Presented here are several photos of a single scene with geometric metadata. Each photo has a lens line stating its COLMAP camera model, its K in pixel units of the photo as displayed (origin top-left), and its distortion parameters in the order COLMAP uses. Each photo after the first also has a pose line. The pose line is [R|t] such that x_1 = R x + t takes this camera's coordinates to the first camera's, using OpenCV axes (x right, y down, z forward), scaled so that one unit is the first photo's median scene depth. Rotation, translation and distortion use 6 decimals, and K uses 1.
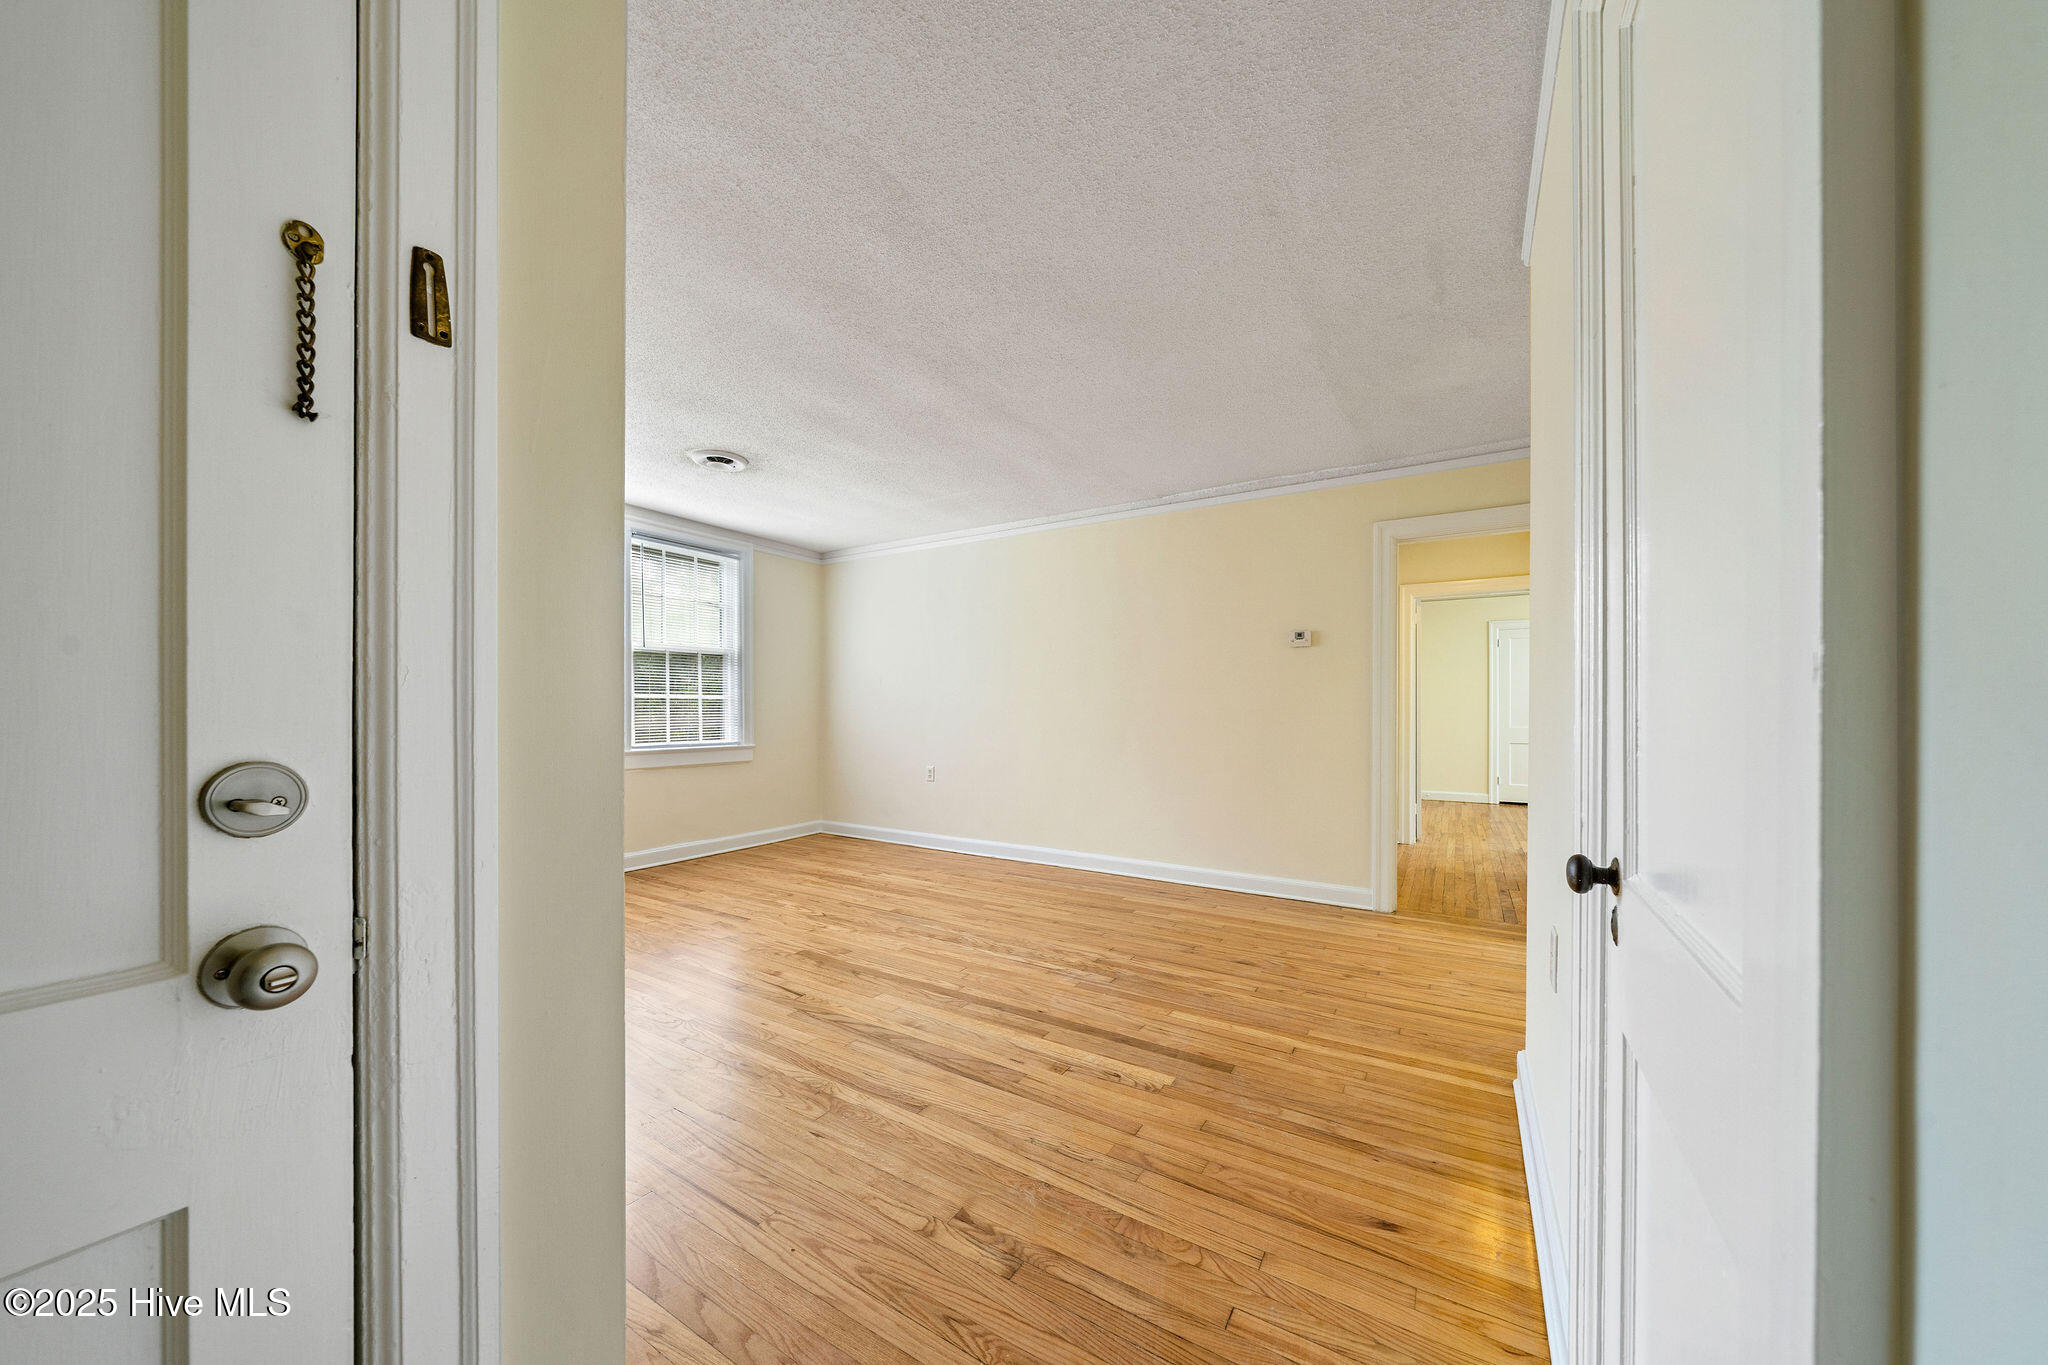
lens RADIAL K [[702.2, 0, 1018.8], [0, 702.2, 712.1], [0, 0, 1]] dist [0.000024, -0.000035]
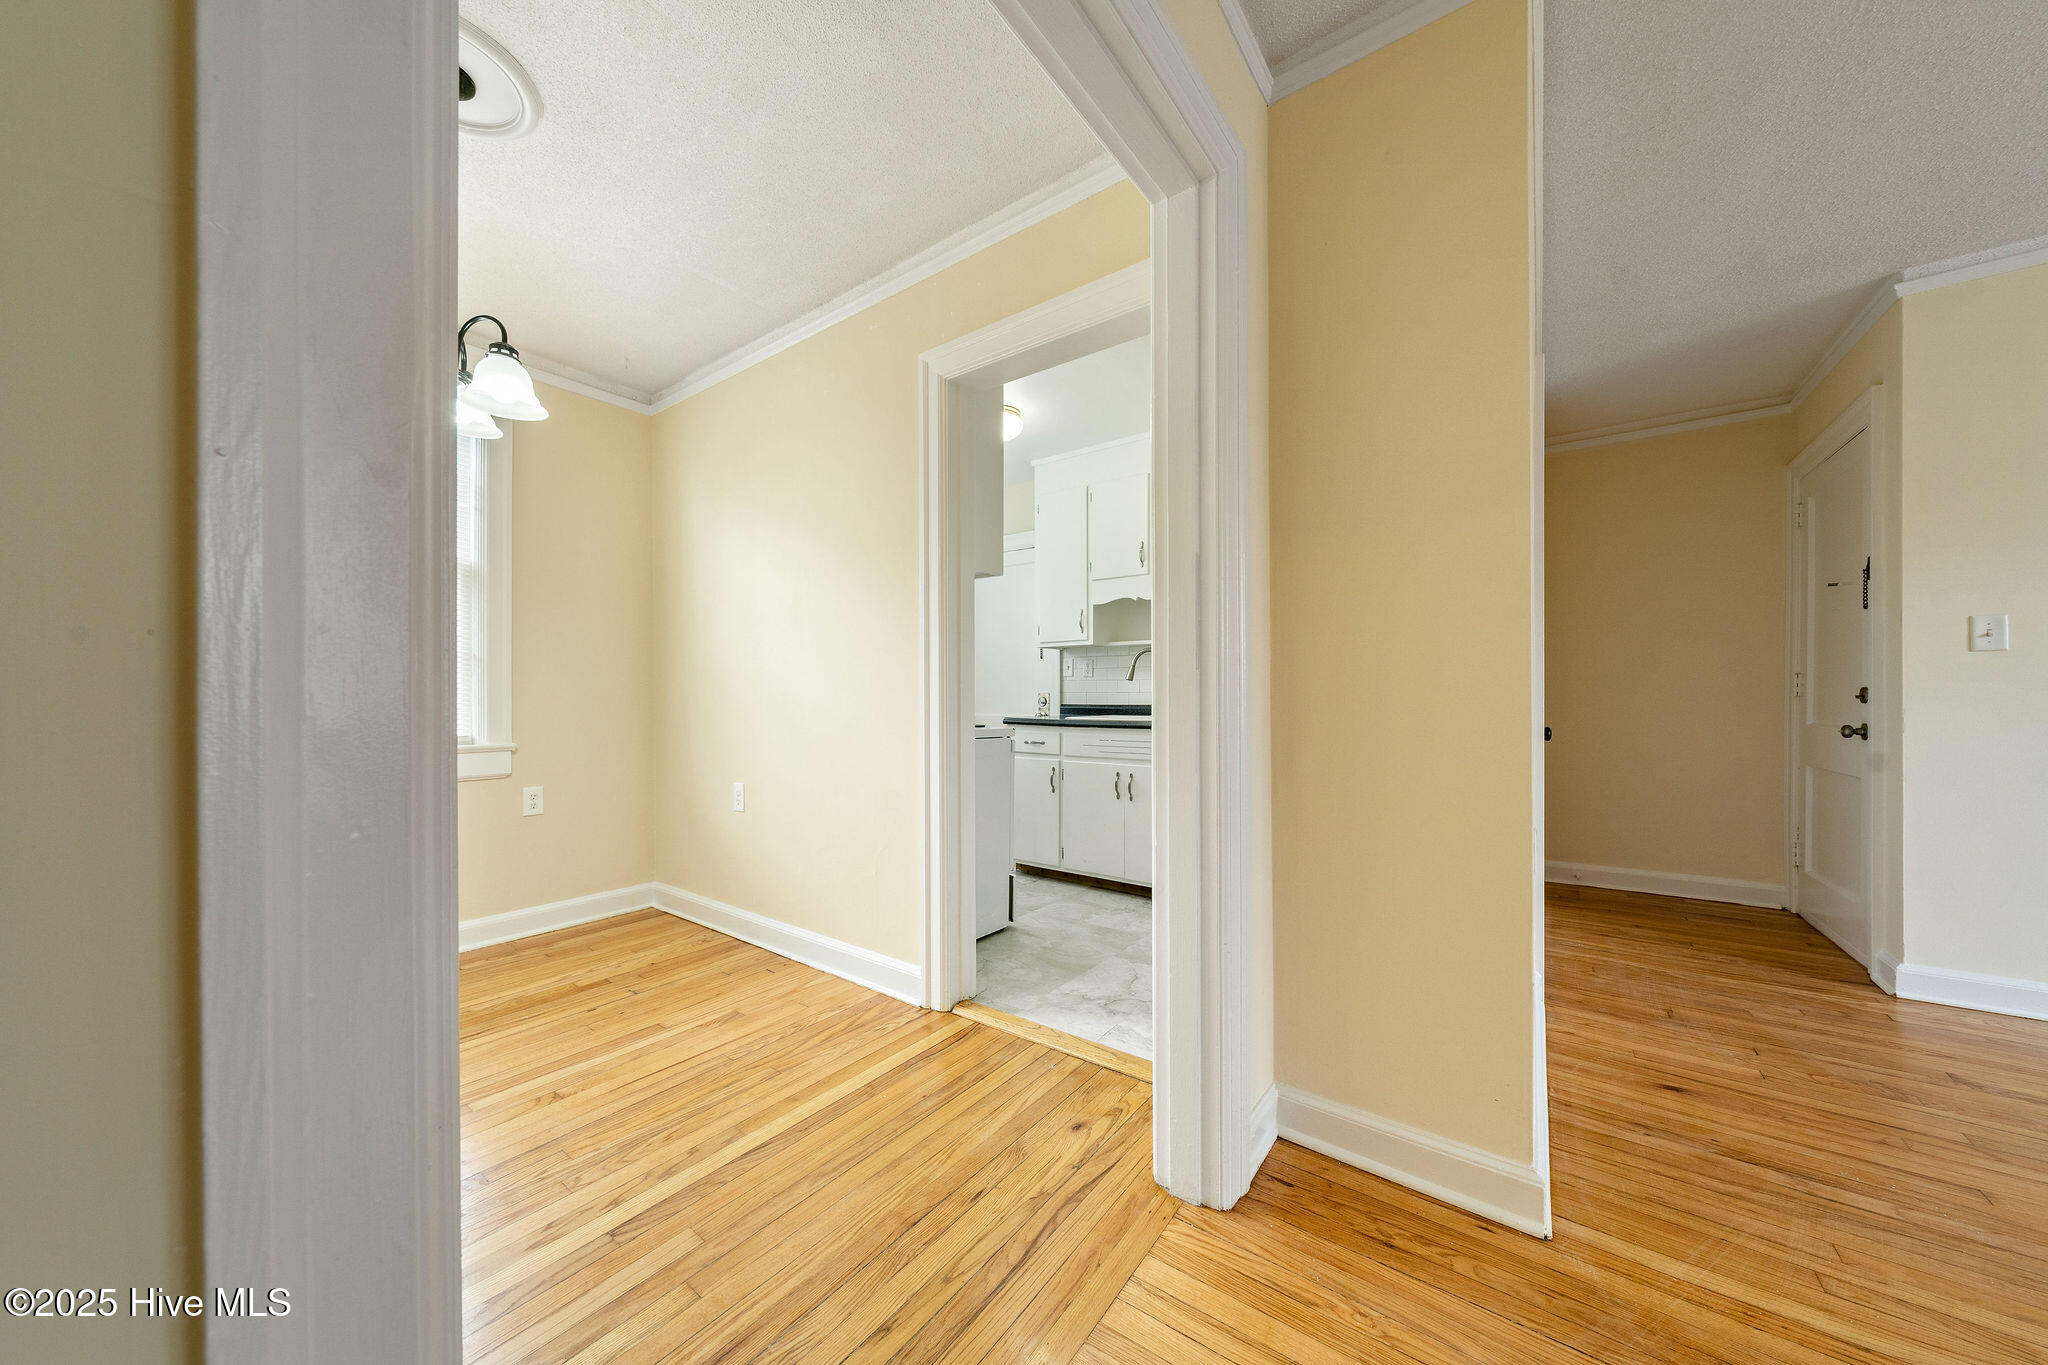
lens RADIAL K [[697.5, 0, 1020.5], [0, 697.5, 699.4], [0, 0, 1]] dist [-0.007823, 0.002141]
pose [[-0.997224, 0.003041, 0.074394, 0.744240], [0.003446, 0.999980, 0.005312, 0.023526], [-0.074377, 0.005554, -0.997215, 1.086572]]
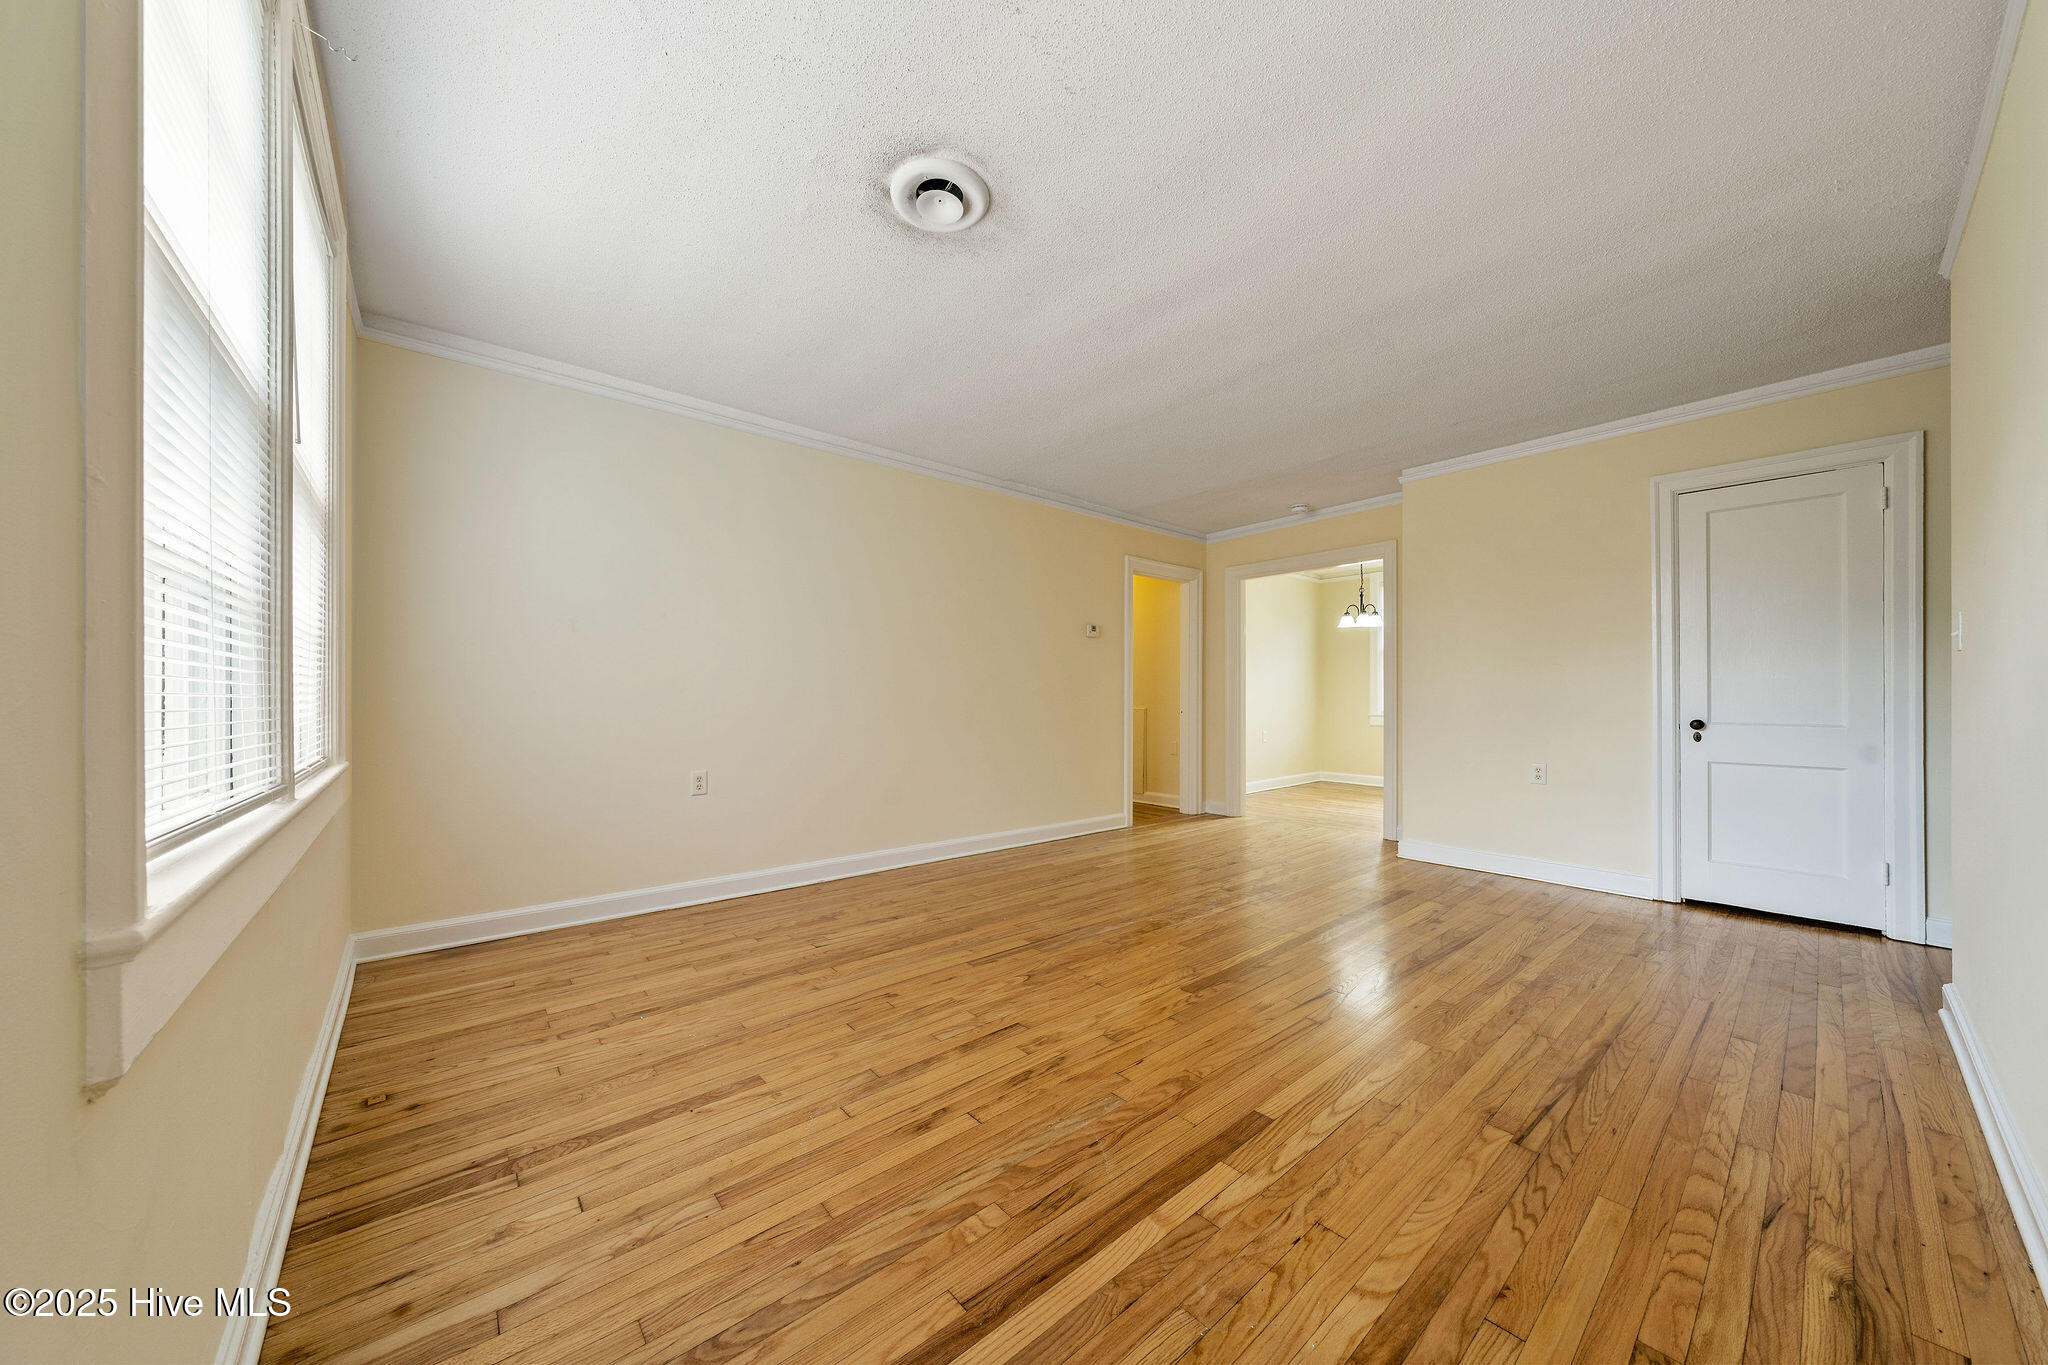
lens RADIAL K [[693.9, 0, 1022.5], [0, 693.9, 688.3], [0, 0, 1]] dist [0.000414, 0.000004]
pose [[0.295011, 0.012539, 0.955411, -1.109959], [0.001286, 0.999908, -0.013521, 0.023208], [-0.955493, 0.005217, 0.294968, 0.965343]]
